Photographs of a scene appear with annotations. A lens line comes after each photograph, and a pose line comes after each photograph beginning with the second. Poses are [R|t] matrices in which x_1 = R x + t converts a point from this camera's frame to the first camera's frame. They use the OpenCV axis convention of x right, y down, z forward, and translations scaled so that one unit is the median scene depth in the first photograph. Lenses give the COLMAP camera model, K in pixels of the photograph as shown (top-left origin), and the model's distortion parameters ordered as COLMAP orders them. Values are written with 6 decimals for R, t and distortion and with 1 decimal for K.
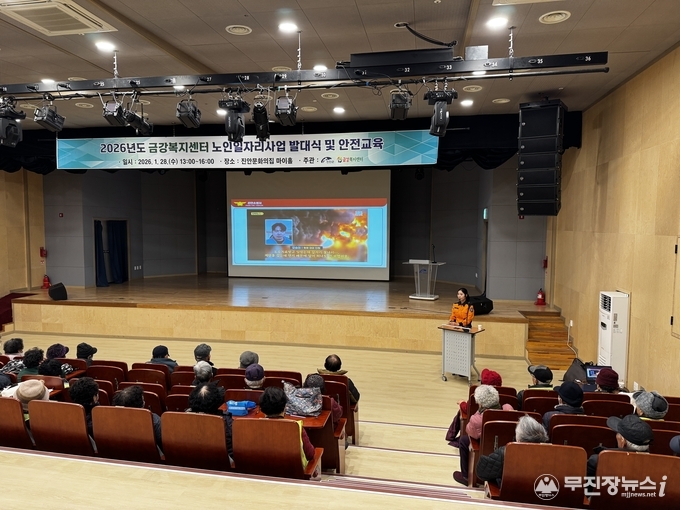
lens RADIAL K [[458.4, 0, 340.0], [0, 458.4, 255.0], [0, 0, 1]] dist [0.036066, -0.003904]
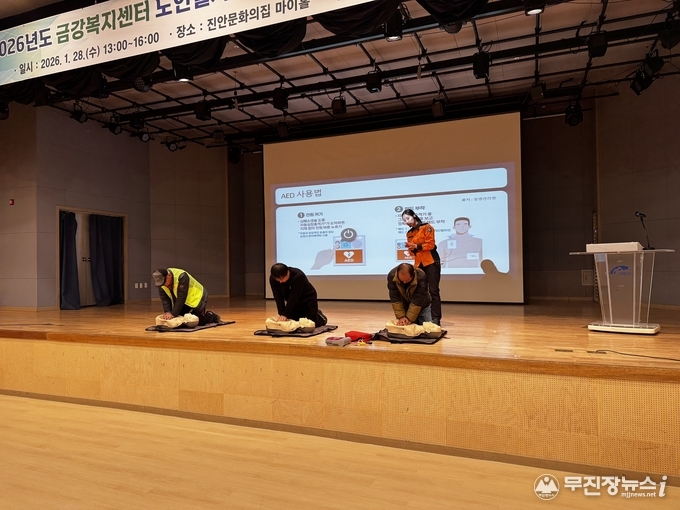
lens RADIAL K [[458.4, 0, 340.0], [0, 458.4, 255.0], [0, 0, 1]] dist [0.036066, -0.003904]
pose [[0.977423, -0.024617, -0.209851, 0.009782], [0.005903, 0.995984, -0.089341, 0.068411], [0.211207, 0.086085, 0.973643, 0.563535]]
